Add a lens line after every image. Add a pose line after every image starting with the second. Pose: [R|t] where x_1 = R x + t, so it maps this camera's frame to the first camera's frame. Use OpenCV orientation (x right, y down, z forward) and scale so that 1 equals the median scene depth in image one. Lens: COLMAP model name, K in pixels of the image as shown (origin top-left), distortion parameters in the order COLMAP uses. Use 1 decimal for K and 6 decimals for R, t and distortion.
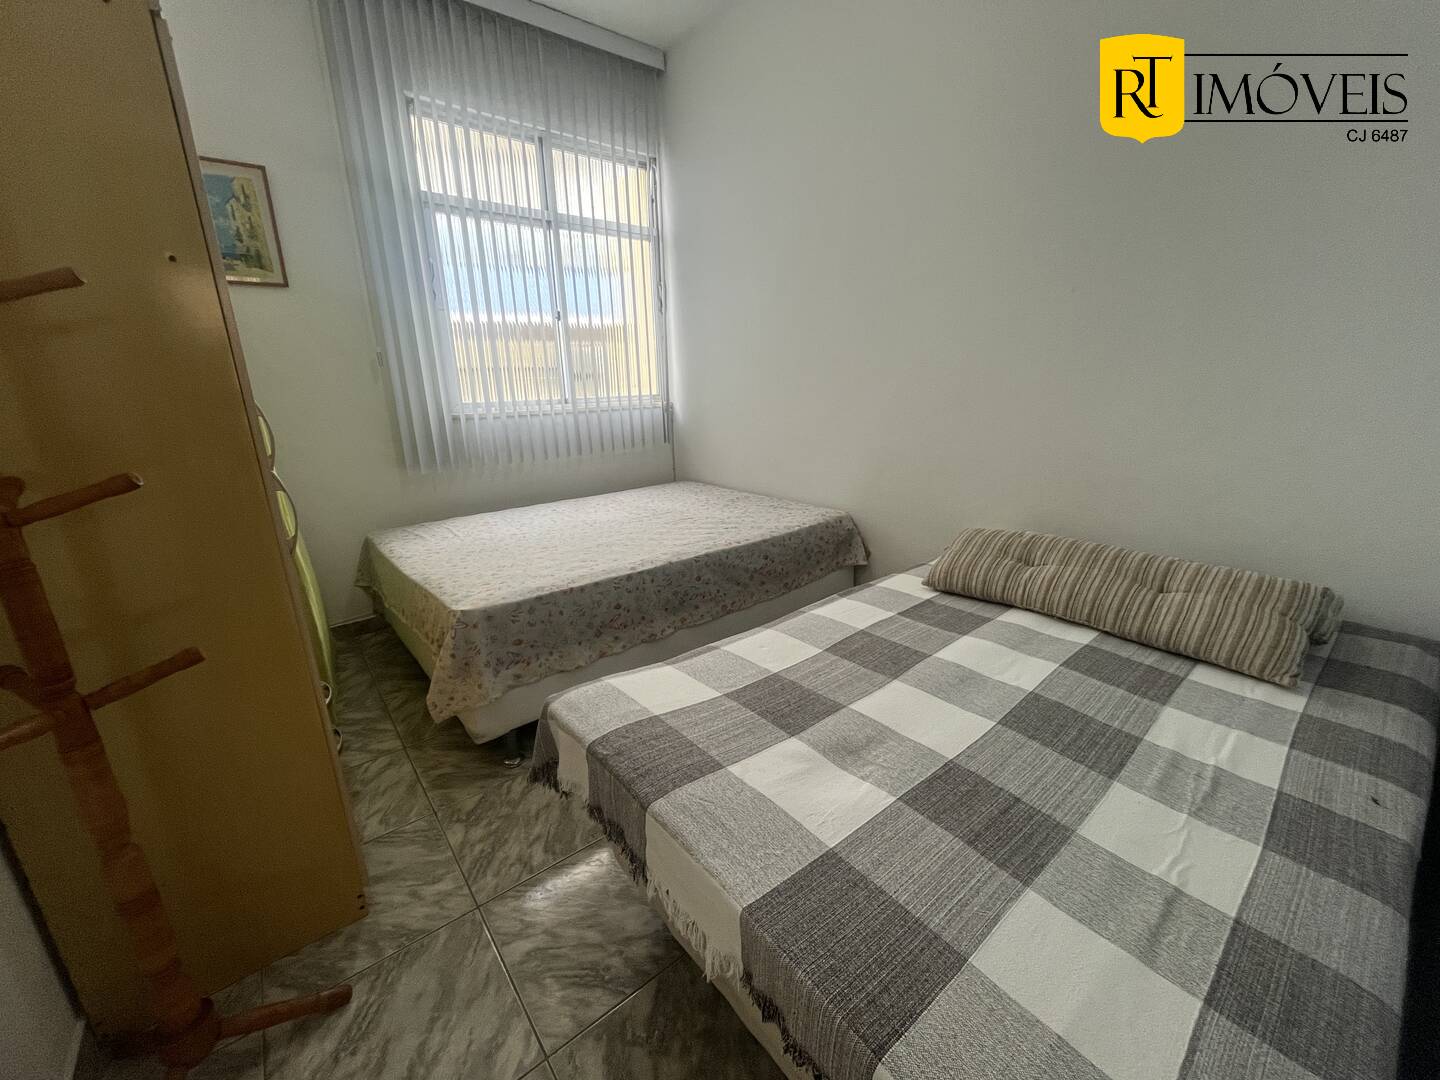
lens RADIAL K [[579.3, 0, 720.0], [0, 579.3, 534.0], [0, 0, 1]] dist [-0.003547, 0.000003]
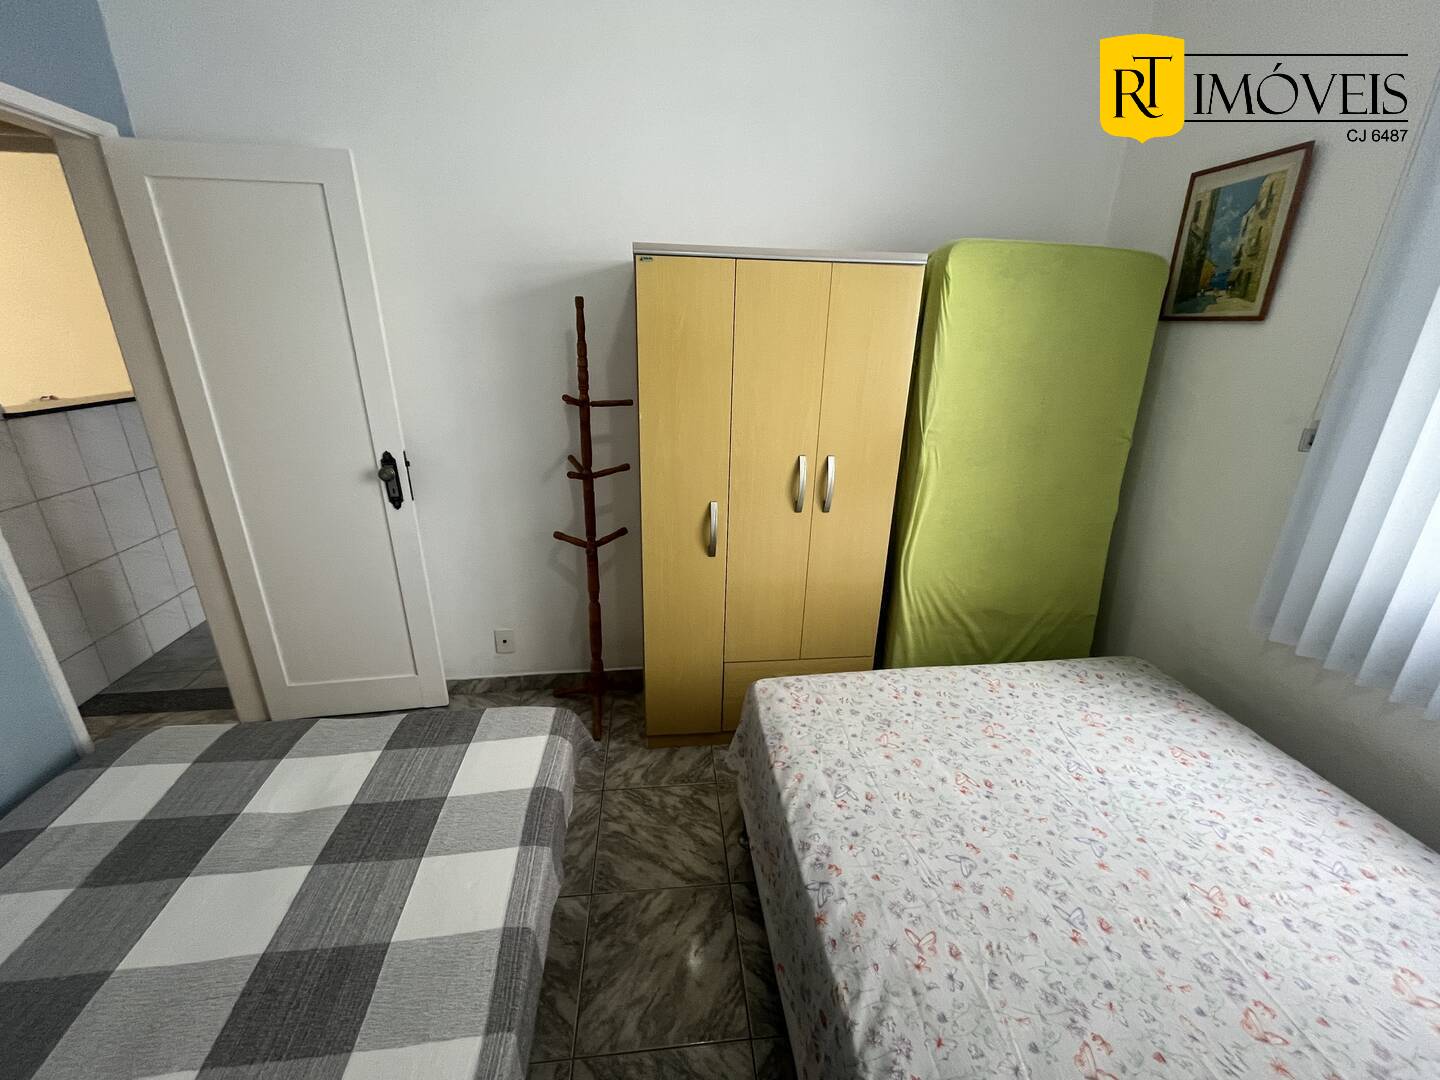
lens RADIAL K [[579.3, 0, 720.0], [0, 579.3, 534.0], [0, 0, 1]] dist [-0.003547, 0.000003]
pose [[-0.538578, 0.306310, -0.784925, 0.369299], [-0.221883, 0.847137, 0.482833, -0.664804], [0.812836, 0.434205, -0.388284, 1.410681]]
